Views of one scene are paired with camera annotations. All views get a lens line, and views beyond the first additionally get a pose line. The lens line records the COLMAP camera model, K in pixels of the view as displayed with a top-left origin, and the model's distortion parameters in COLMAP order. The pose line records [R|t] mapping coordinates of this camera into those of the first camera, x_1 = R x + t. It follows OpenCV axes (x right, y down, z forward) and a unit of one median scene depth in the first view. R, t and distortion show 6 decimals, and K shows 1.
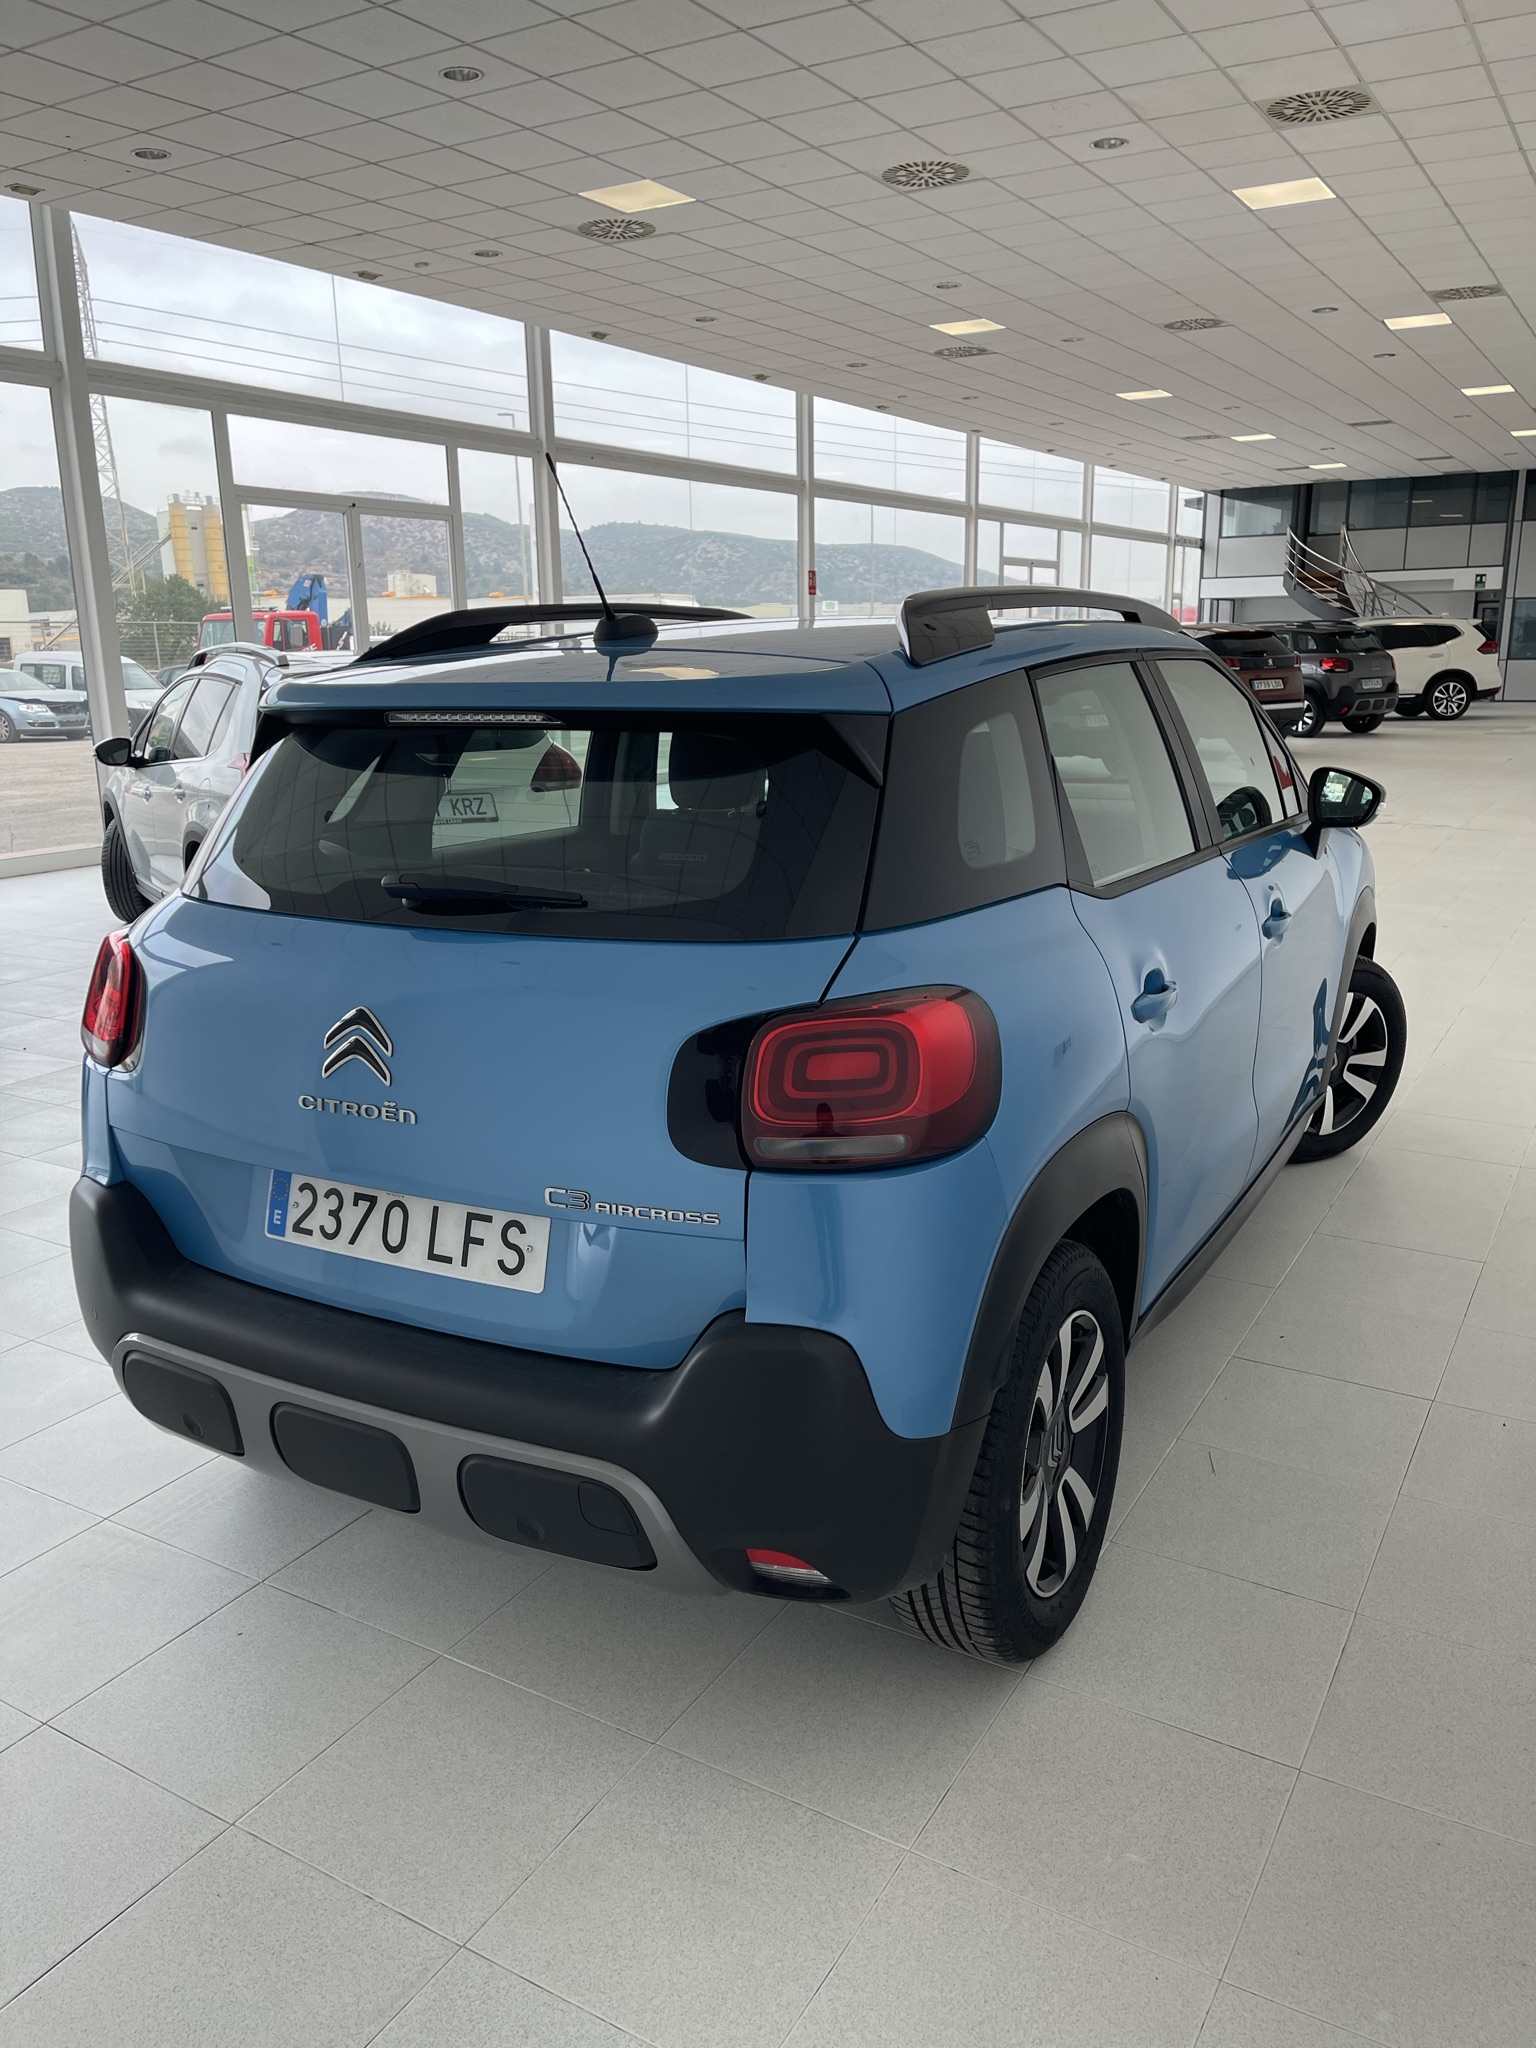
lens RADIAL K [[1548.0, 0, 768.0], [0, 1548.0, 1024.0], [0, 0, 1]] dist [0.117702, -0.155855]
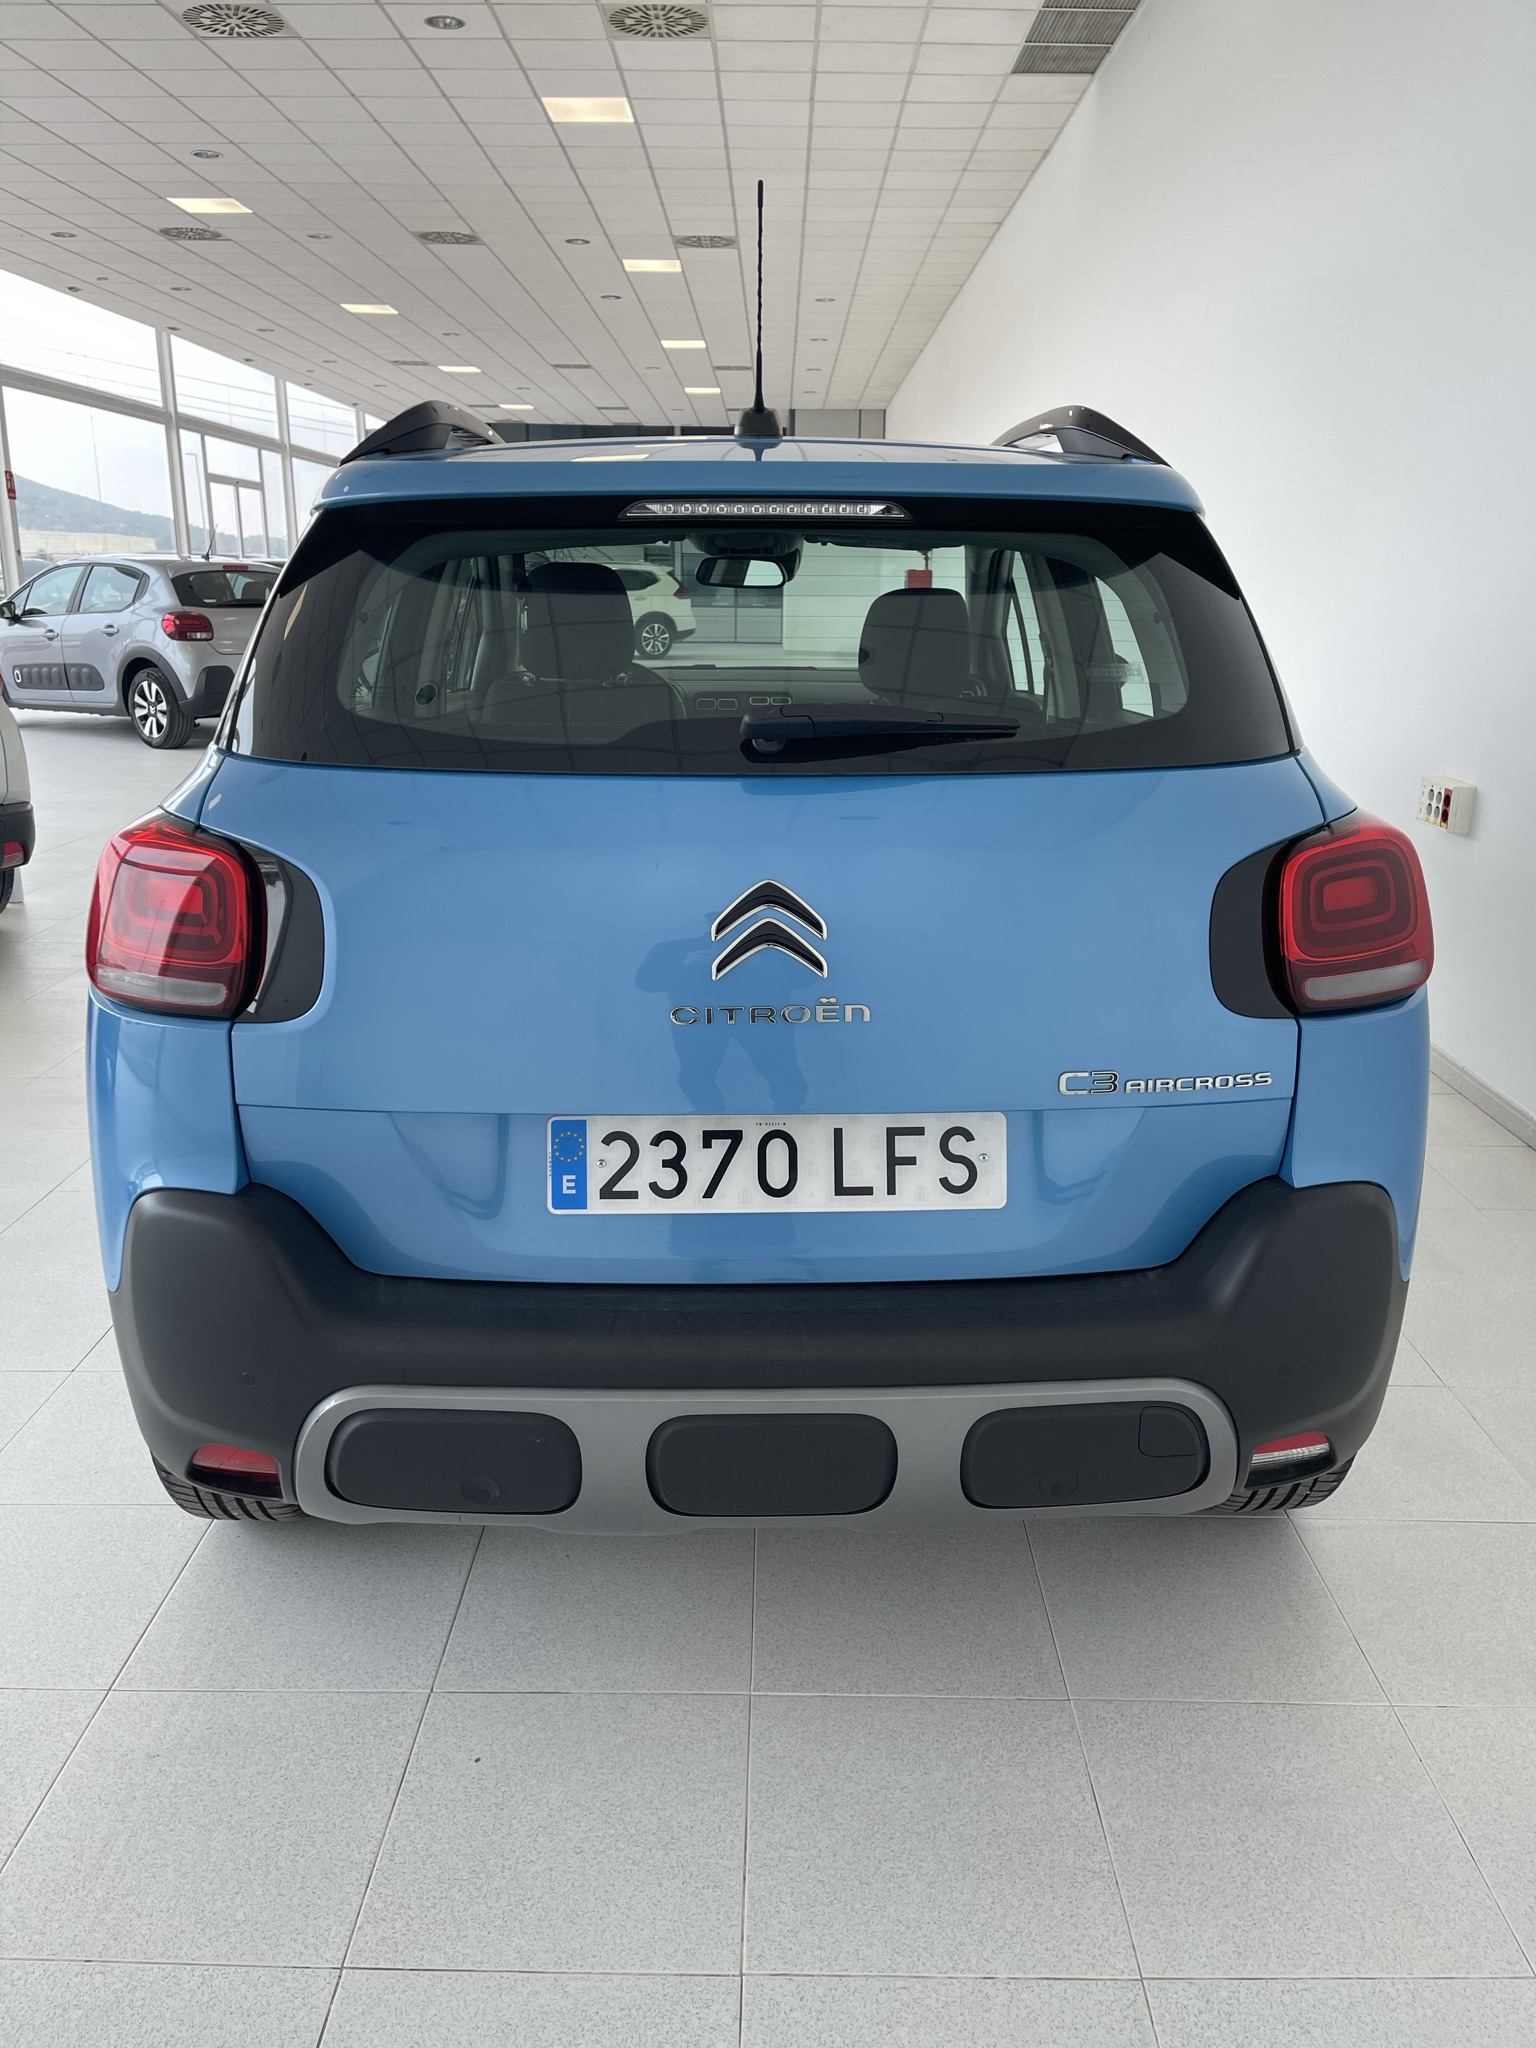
lens RADIAL K [[1548.0, 0, 768.0], [0, 1548.0, 1024.0], [0, 0, 1]] dist [0.117702, -0.155855]
pose [[0.863438, -0.115840, 0.490974, -0.585632], [0.099731, 0.993266, 0.058962, 0.012866], [-0.494498, -0.001945, 0.869176, 0.307705]]
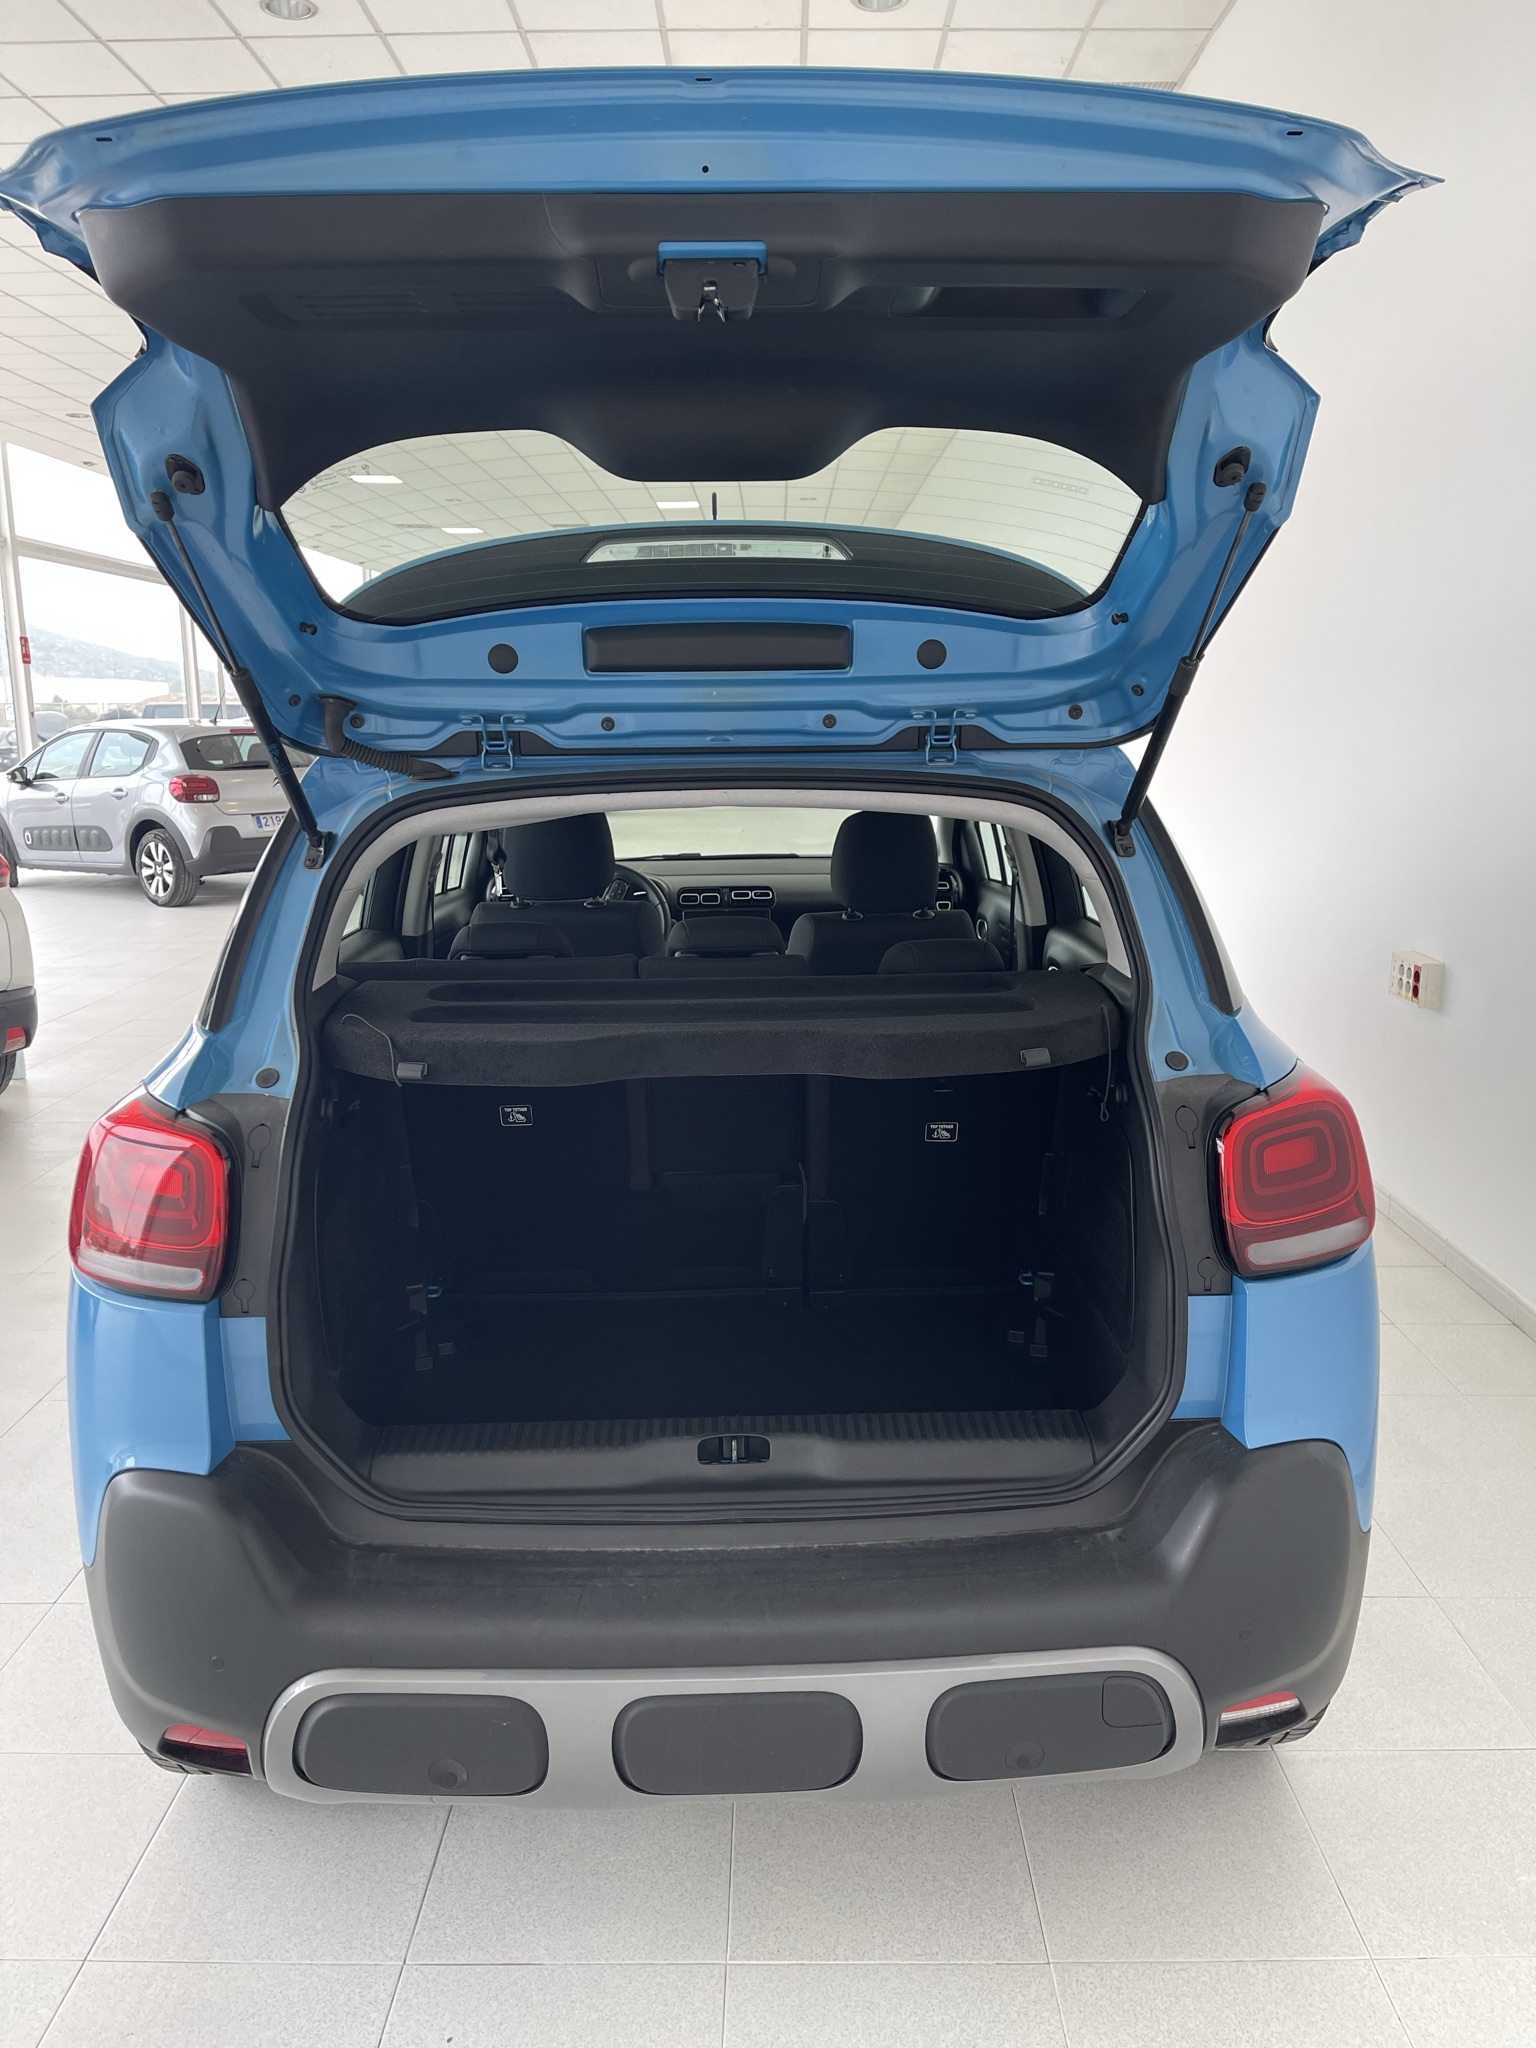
lens RADIAL K [[1548.0, 0, 768.0], [0, 1548.0, 1024.0], [0, 0, 1]] dist [0.117702, -0.155855]
pose [[0.863308, -0.090727, 0.496455, -0.572813], [0.115358, 0.993140, -0.019106, -0.058144], [-0.491316, 0.073764, 0.867852, 0.269535]]
